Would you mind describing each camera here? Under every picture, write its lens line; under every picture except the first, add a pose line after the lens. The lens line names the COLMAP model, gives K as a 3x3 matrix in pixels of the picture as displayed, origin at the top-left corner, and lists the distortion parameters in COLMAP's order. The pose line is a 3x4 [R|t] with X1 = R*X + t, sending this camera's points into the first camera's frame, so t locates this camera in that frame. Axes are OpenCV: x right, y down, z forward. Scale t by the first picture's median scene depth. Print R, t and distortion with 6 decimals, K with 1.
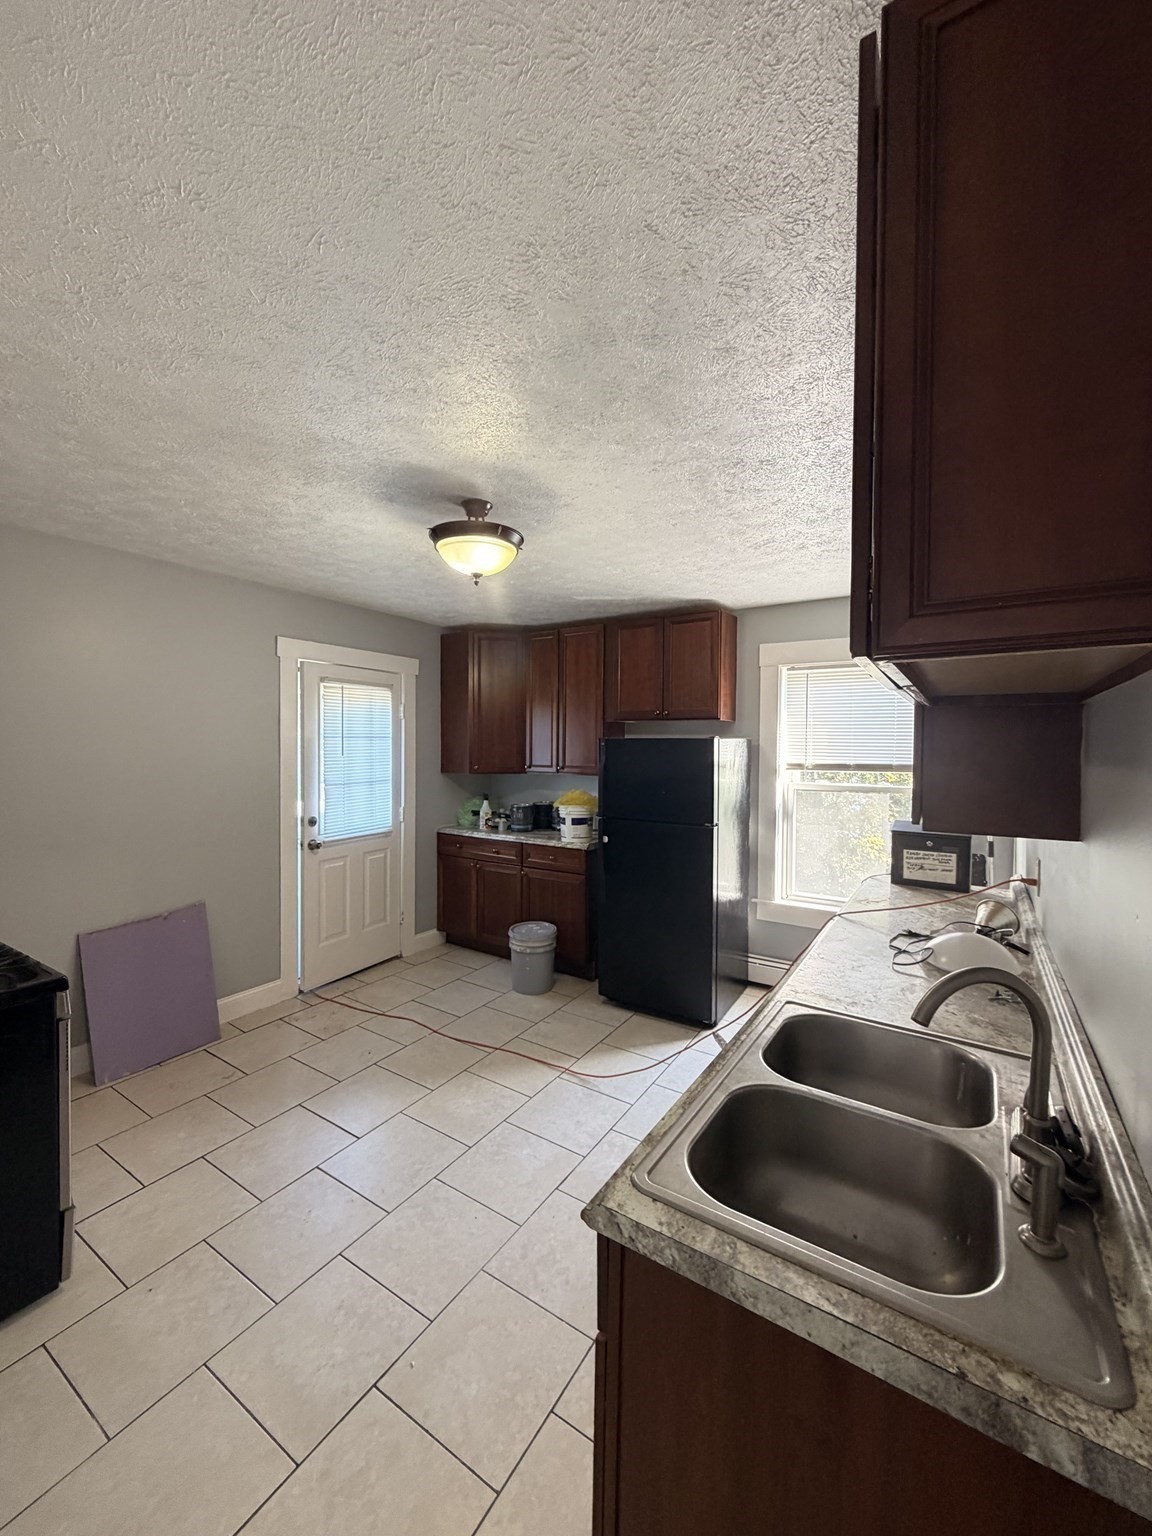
lens RADIAL K [[610.7, 0, 574.3], [0, 610.7, 765.4], [0, 0, 1]] dist [-0.002583, -0.000034]
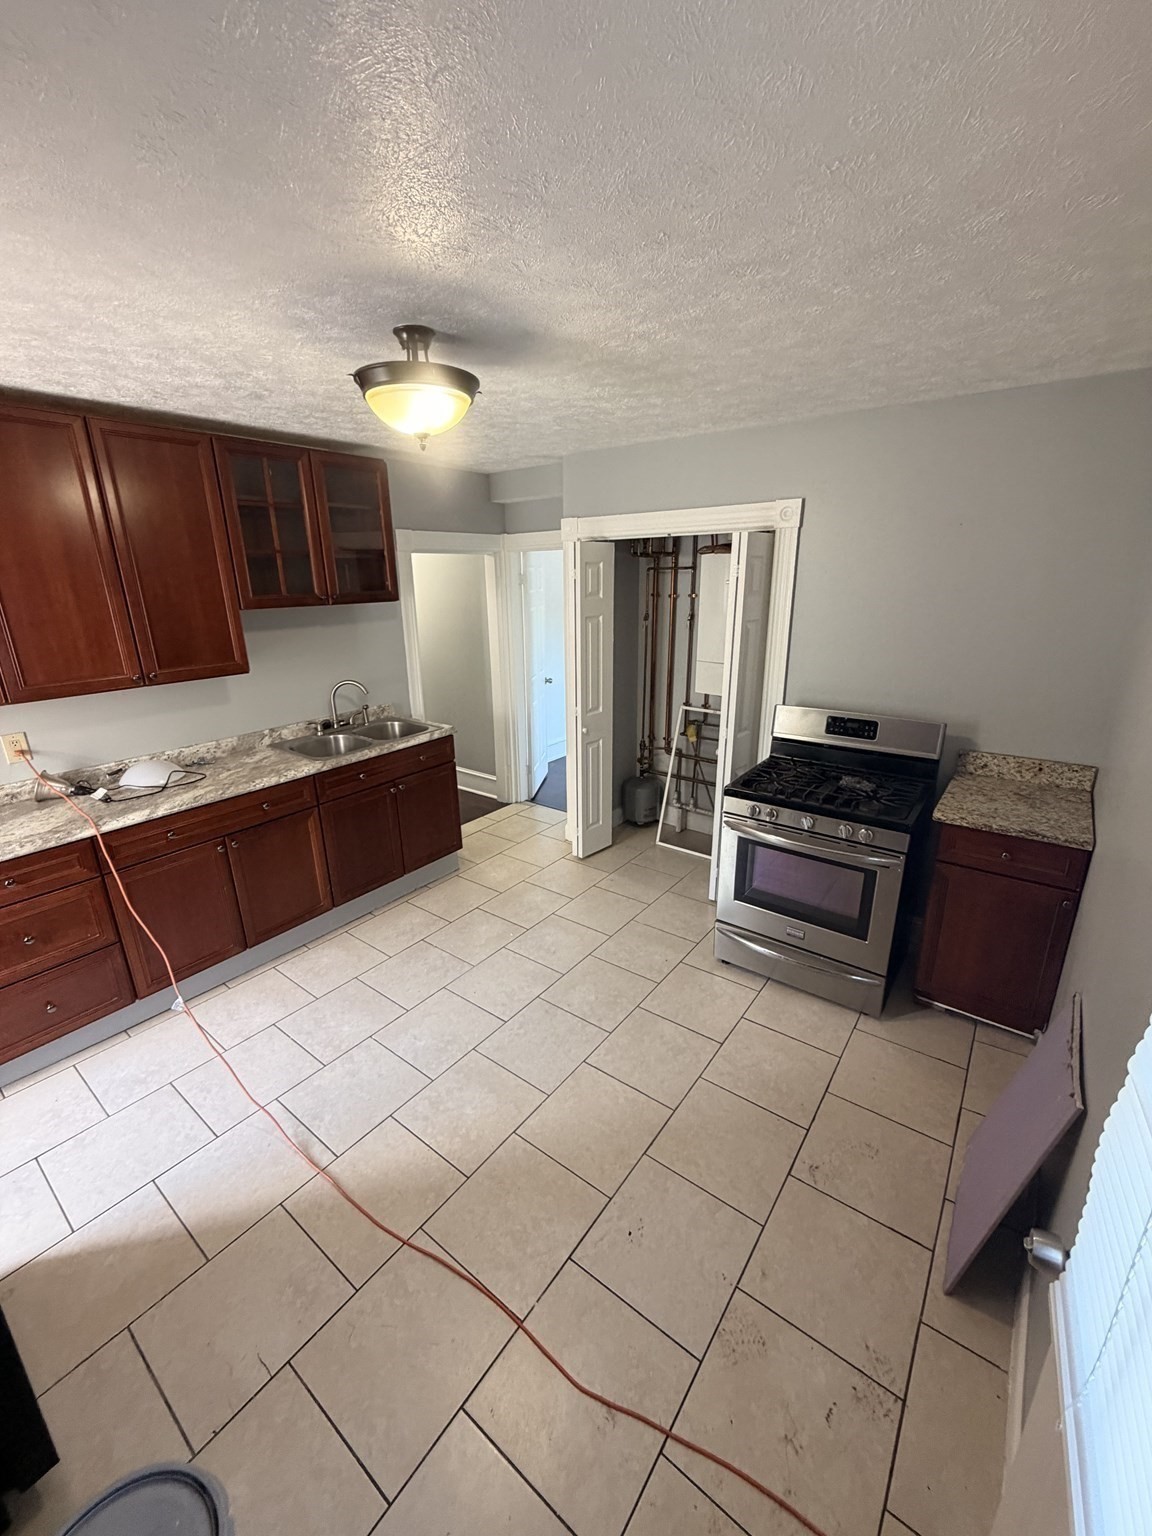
lens RADIAL K [[610.7, 0, 574.3], [0, 610.7, 765.4], [0, 0, 1]] dist [-0.002583, -0.000034]
pose [[-0.996586, -0.022386, 0.079466, -0.243206], [0.005380, 0.942880, 0.333090, -0.097736], [-0.082384, 0.332380, -0.939541, 1.057673]]
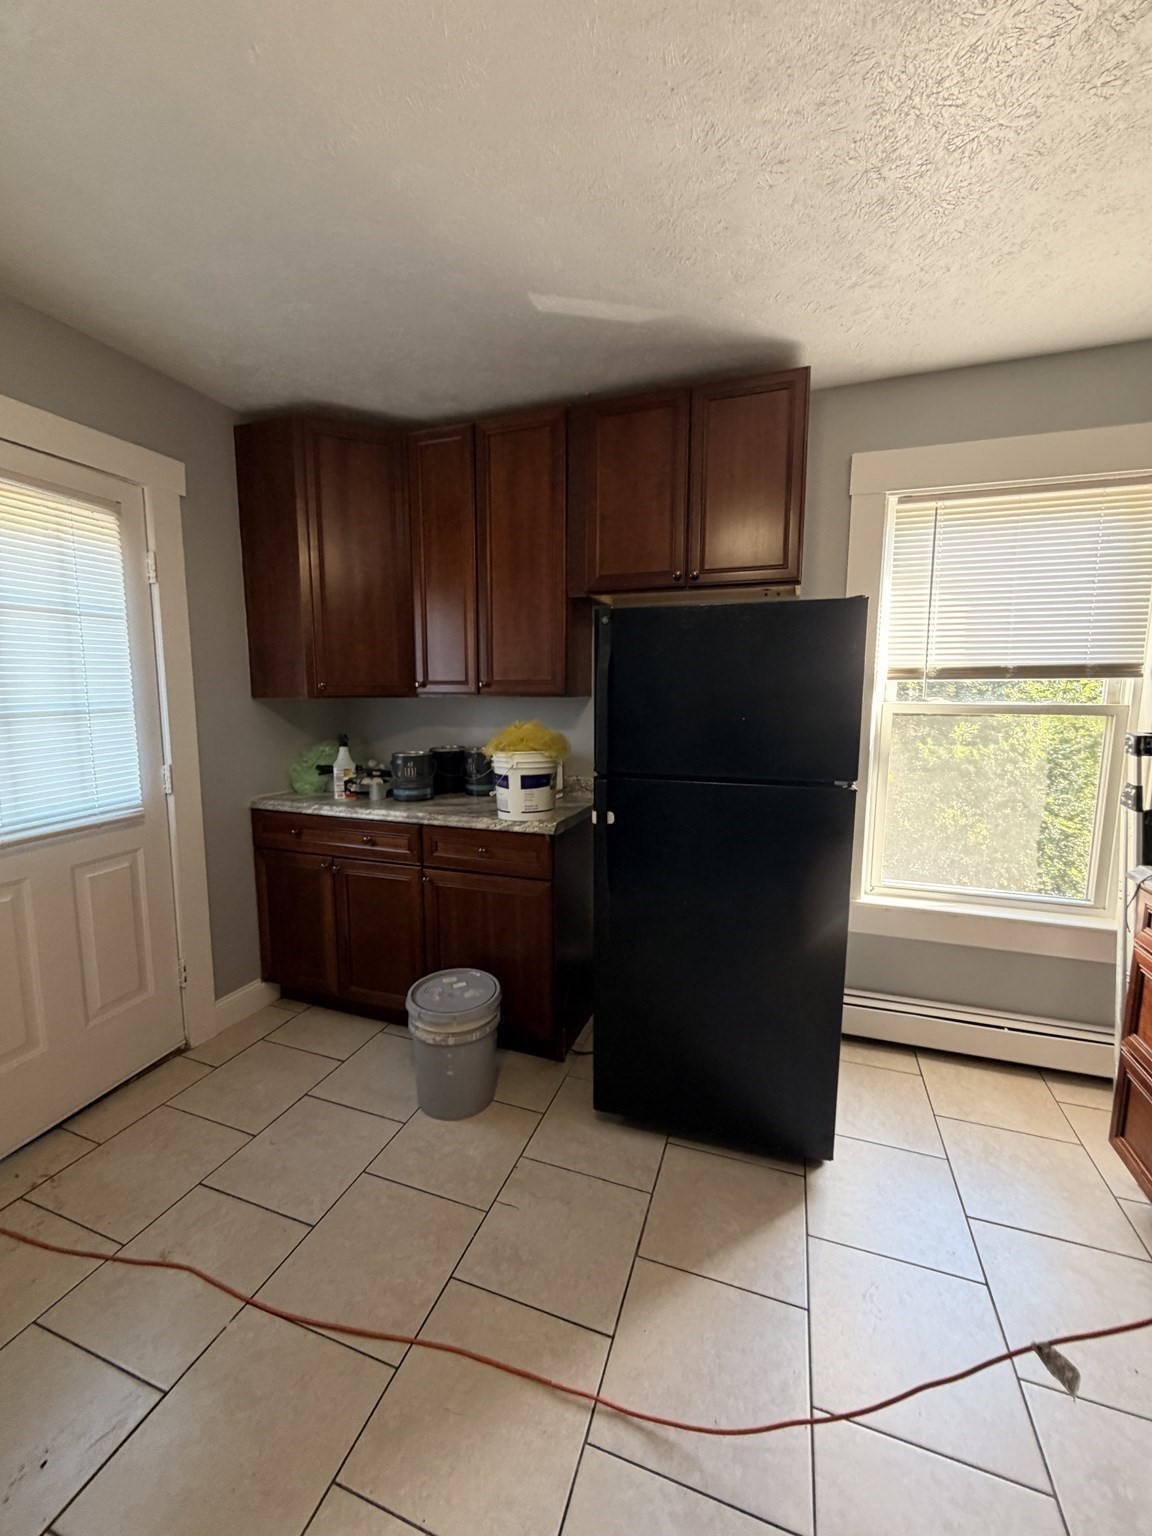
lens RADIAL K [[610.7, 0, 574.3], [0, 610.7, 765.4], [0, 0, 1]] dist [-0.002583, -0.000034]
pose [[0.972582, -0.034411, 0.230000, -0.078713], [0.013245, 0.995583, 0.092941, 0.028834], [-0.232183, -0.087347, 0.968742, 0.471797]]
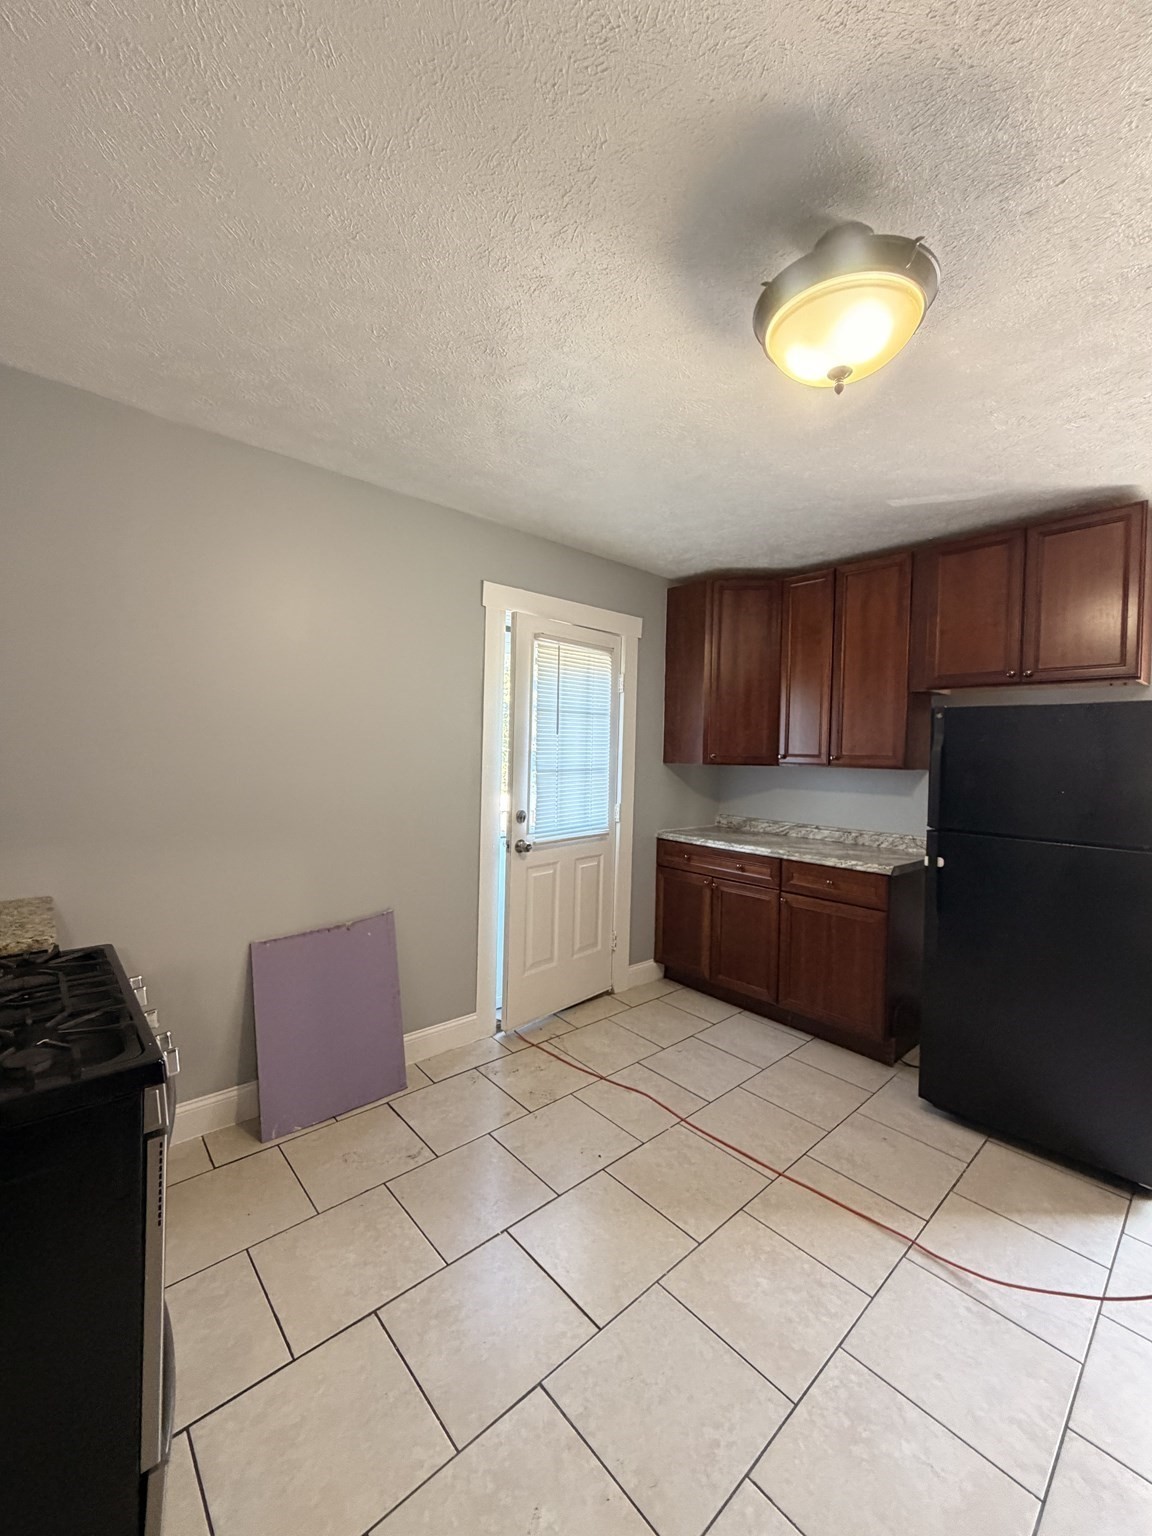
lens RADIAL K [[610.7, 0, 574.3], [0, 610.7, 765.4], [0, 0, 1]] dist [-0.002583, -0.000034]
pose [[0.962891, 0.019646, -0.269175, -0.134218], [-0.022735, 0.999707, -0.008362, 0.028077], [0.268932, 0.014171, 0.963055, 0.235493]]
